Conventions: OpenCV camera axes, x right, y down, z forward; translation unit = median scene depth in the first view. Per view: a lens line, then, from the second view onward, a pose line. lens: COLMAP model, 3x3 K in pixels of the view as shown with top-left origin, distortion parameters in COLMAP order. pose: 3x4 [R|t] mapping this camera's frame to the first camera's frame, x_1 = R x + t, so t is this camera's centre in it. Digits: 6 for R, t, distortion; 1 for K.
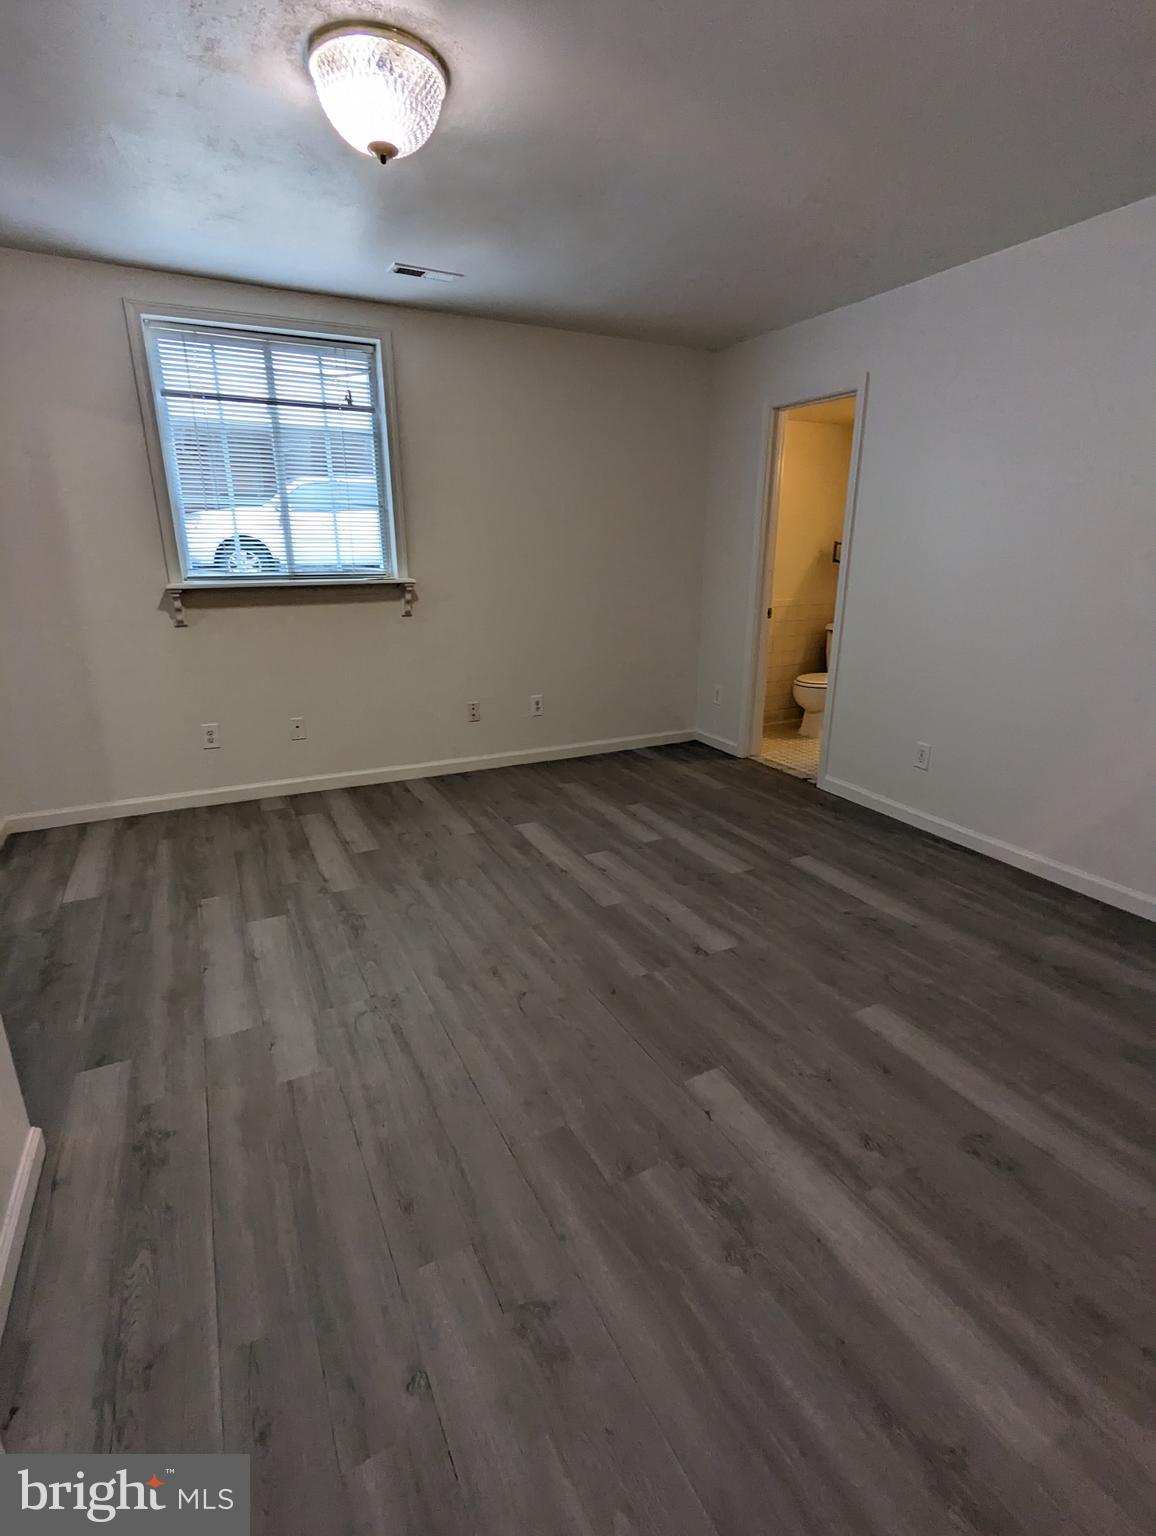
lens RADIAL K [[728.9, 0, 578.9], [0, 728.9, 766.8], [0, 0, 1]] dist [0.004412, -0.000654]
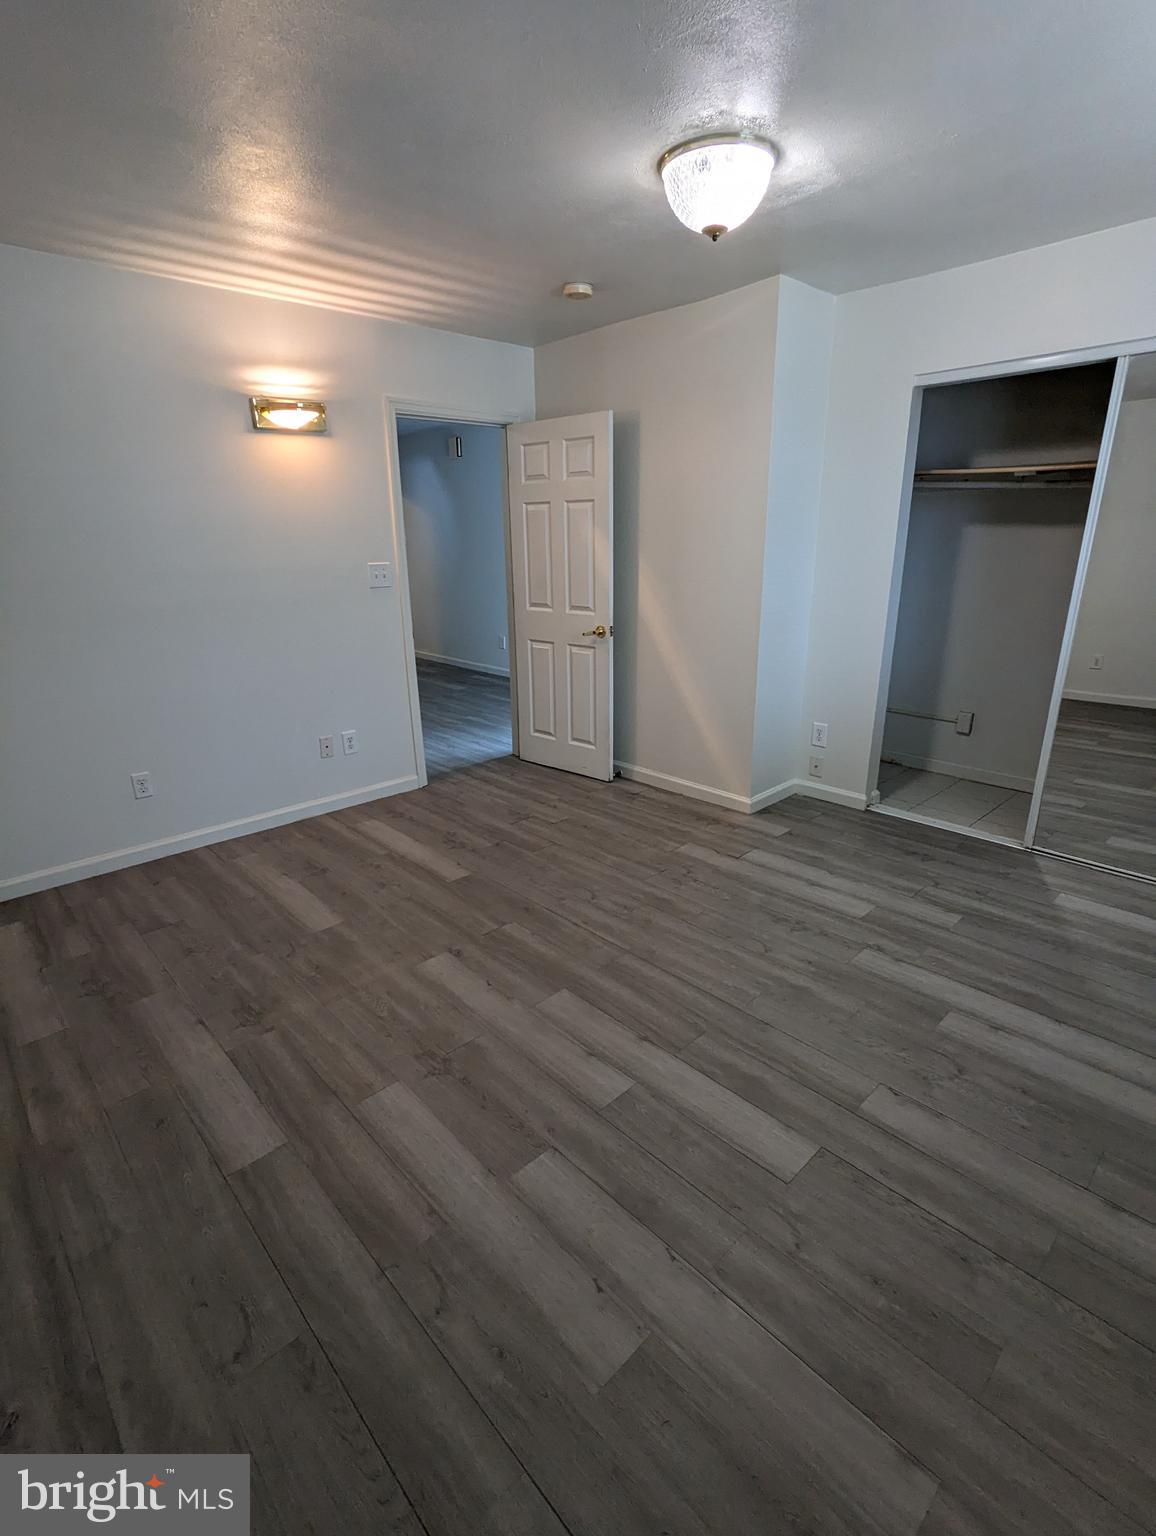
lens RADIAL K [[728.9, 0, 580.5], [0, 728.9, 770.2], [0, 0, 1]] dist [0.004412, -0.000654]
pose [[-0.961599, 0.097301, -0.256633, 0.219596], [-0.067554, 0.822374, 0.564922, -0.522756], [0.266016, 0.560565, -0.784221, 1.591267]]
